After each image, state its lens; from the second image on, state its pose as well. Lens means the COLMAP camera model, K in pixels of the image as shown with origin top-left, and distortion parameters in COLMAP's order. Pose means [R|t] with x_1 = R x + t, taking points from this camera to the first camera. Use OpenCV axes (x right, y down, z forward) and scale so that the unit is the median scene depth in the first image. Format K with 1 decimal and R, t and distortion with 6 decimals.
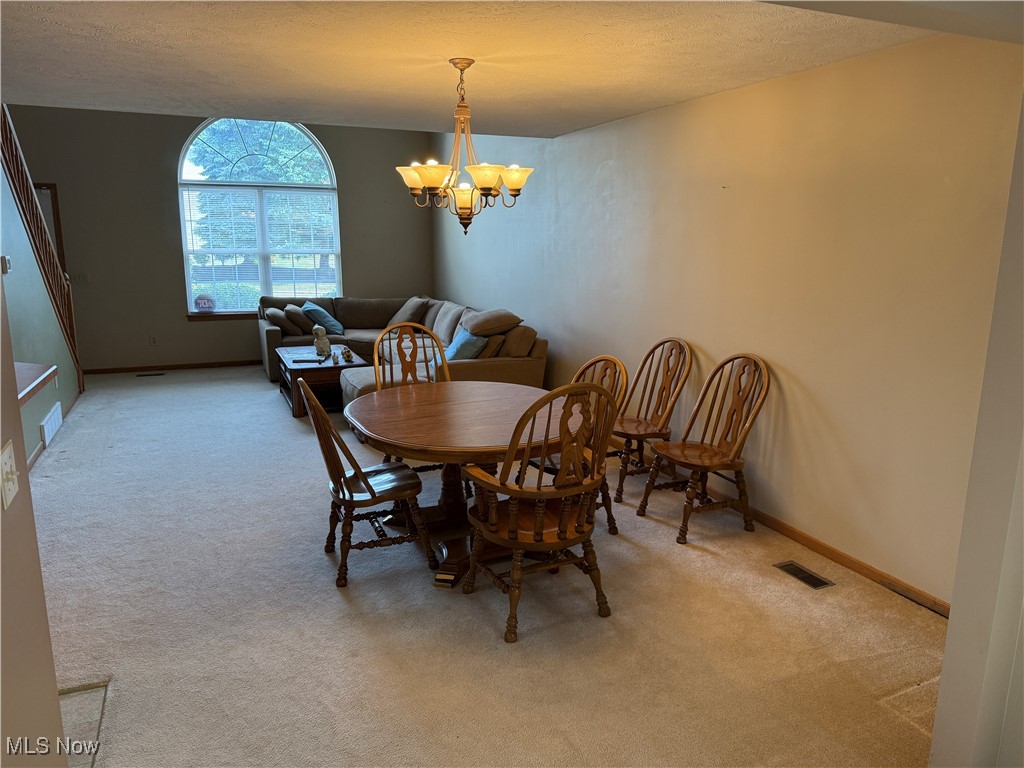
lens RADIAL K [[726.9, 0, 512.0], [0, 726.9, 384.0], [0, 0, 1]] dist [0.011981, 0.002171]
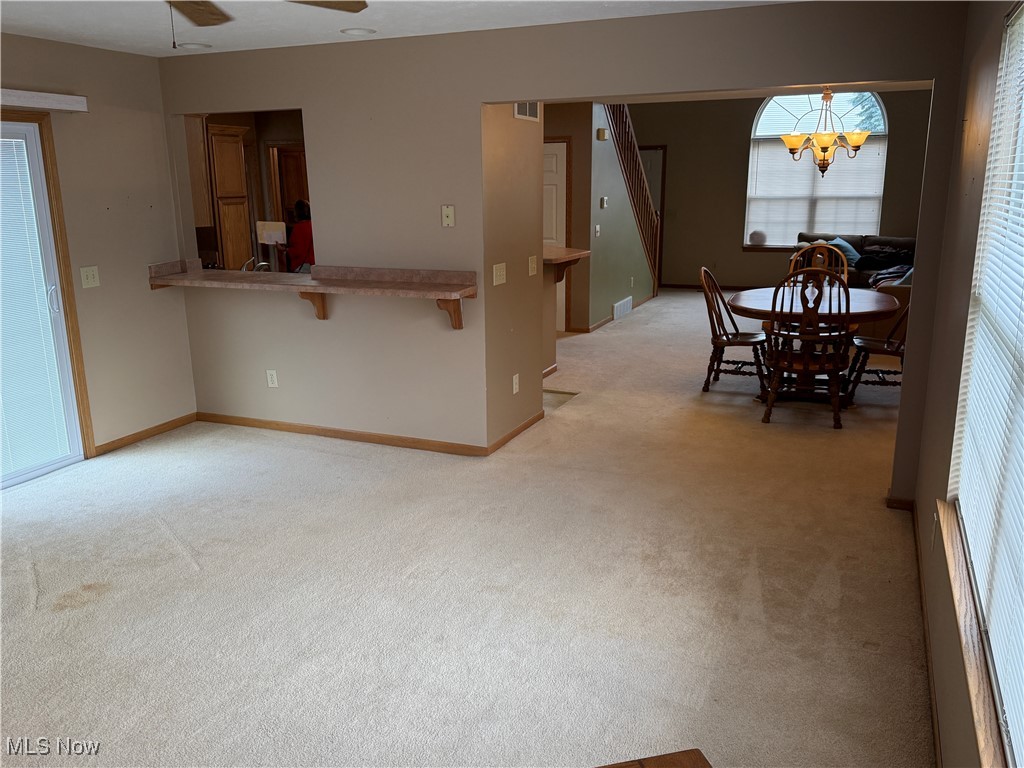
lens RADIAL K [[823.2, 0, 512.0], [0, 823.2, 372.0], [0, 0, 1]] dist [0.170338, -0.303345]
pose [[0.688626, 0.151480, -0.709118, 0.339077], [-0.135293, 0.987604, 0.079586, 0.058811], [0.712383, 0.041134, 0.700584, -0.277457]]
